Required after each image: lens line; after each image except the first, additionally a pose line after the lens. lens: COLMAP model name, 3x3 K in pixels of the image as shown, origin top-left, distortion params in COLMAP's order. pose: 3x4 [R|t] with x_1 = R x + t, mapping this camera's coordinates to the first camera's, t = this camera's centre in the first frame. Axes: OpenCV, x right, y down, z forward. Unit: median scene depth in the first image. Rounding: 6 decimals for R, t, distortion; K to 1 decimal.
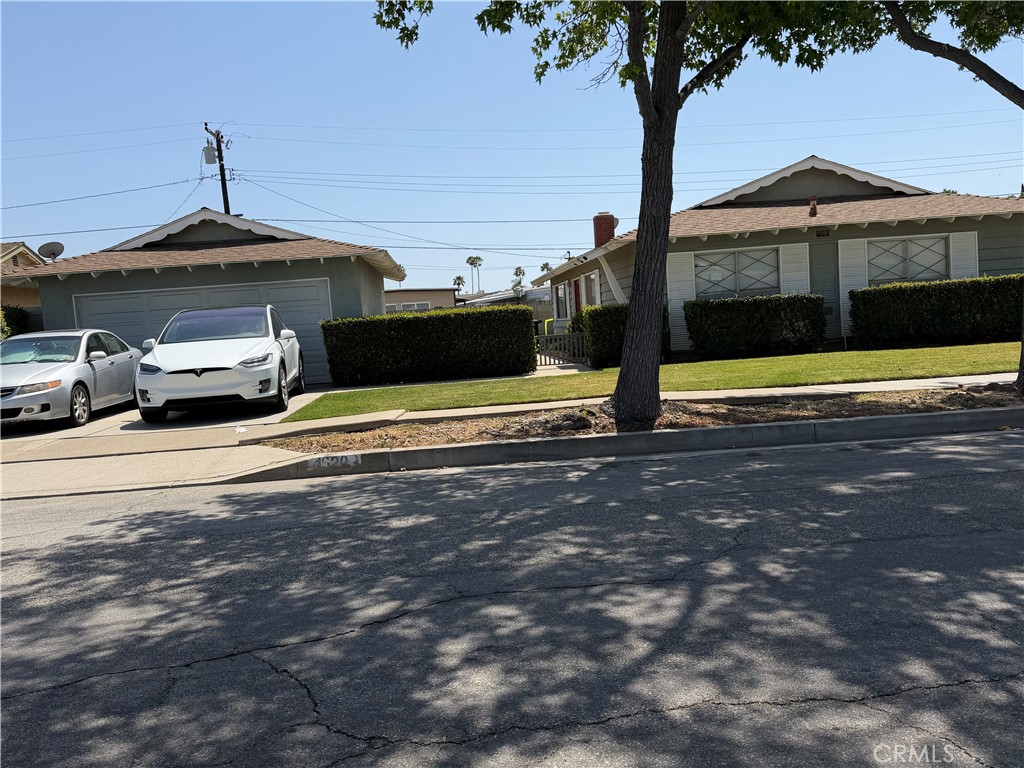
lens RADIAL K [[869.9, 0, 512.0], [0, 869.9, 384.0], [0, 0, 1]] dist [0.173875, -0.359515]
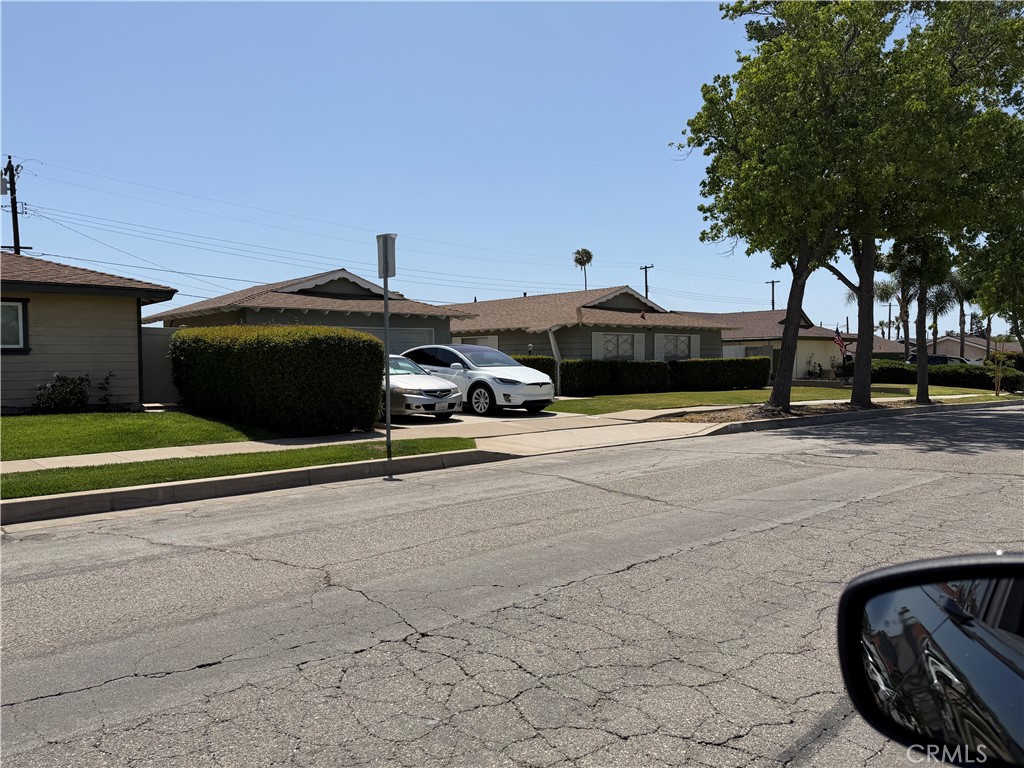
lens RADIAL K [[727.2, 0, 512.0], [0, 727.2, 384.0], [0, 0, 1]] dist [0.124983, -0.157511]
pose [[0.794190, 0.045336, 0.605975, -1.440595], [-0.003605, 0.997547, -0.069907, 0.095477], [-0.607658, 0.053335, 0.792406, -0.064404]]
